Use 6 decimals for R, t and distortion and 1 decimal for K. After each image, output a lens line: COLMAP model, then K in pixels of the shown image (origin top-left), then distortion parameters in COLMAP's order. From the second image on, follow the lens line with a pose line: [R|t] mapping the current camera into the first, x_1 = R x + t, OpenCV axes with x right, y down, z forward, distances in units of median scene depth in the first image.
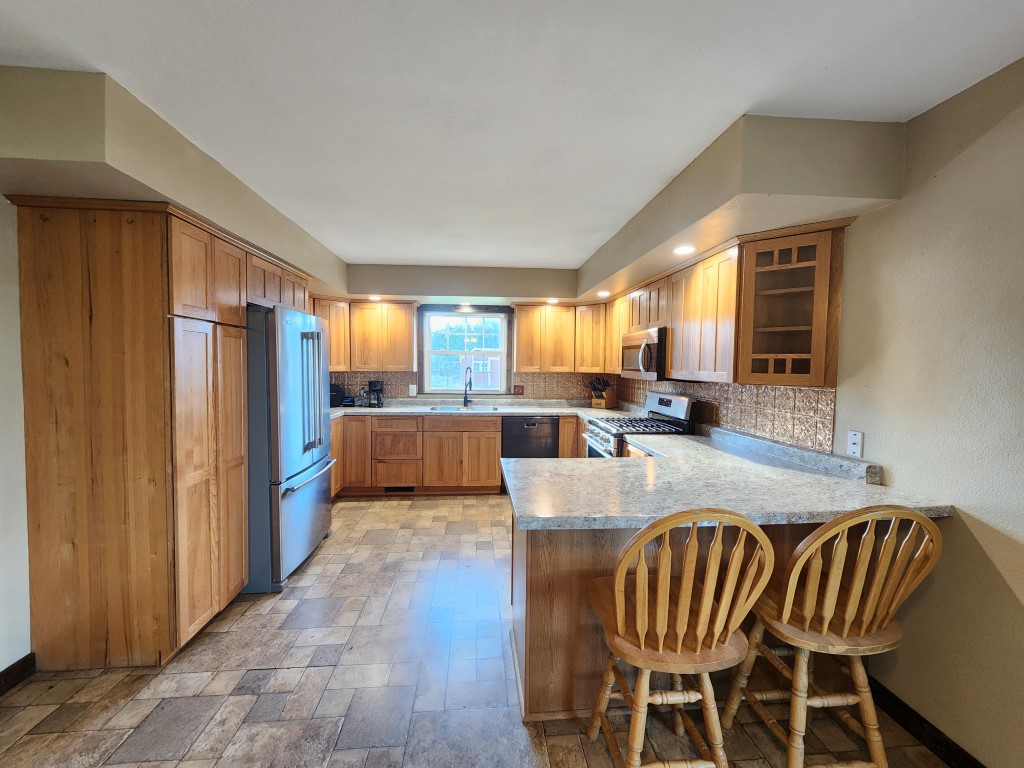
lens RADIAL K [[408.9, 0, 513.4], [0, 408.9, 381.3], [0, 0, 1]] dist [0.000069, 0.000297]
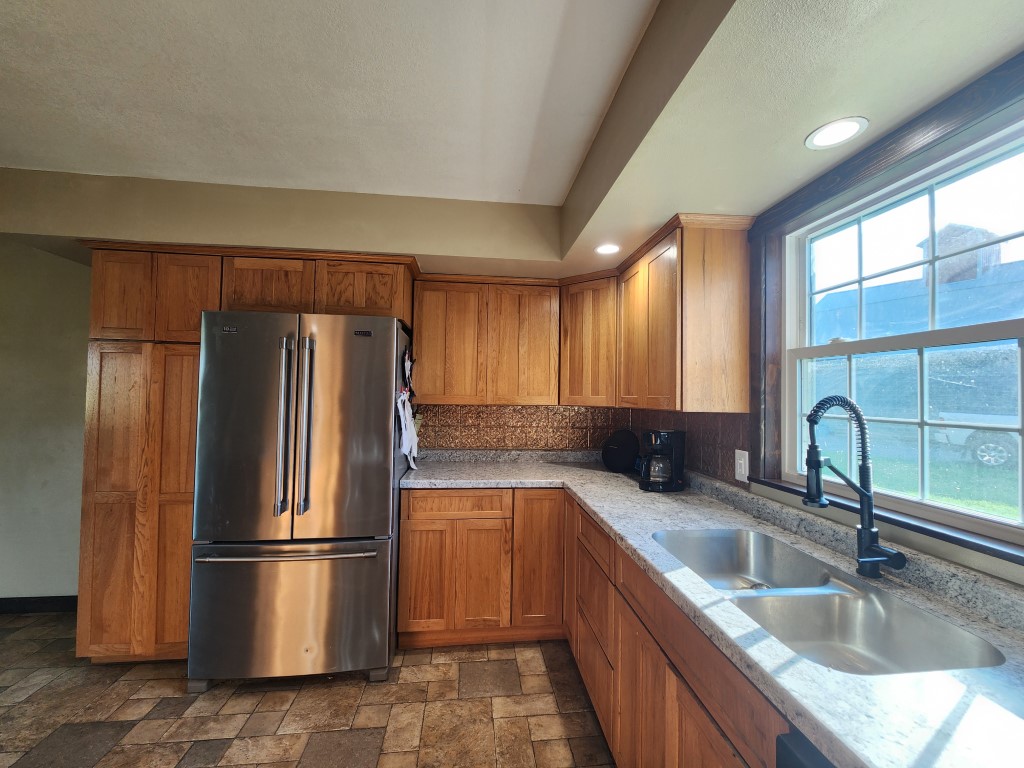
lens RADIAL K [[408.9, 0, 514.3], [0, 408.9, 389.9], [0, 0, 1]] dist [0.000069, 0.000297]
pose [[0.025370, -0.014870, -0.999568, 0.105196], [-0.060220, 0.998051, -0.016376, -0.029752], [0.997863, 0.060609, 0.024425, 0.817613]]
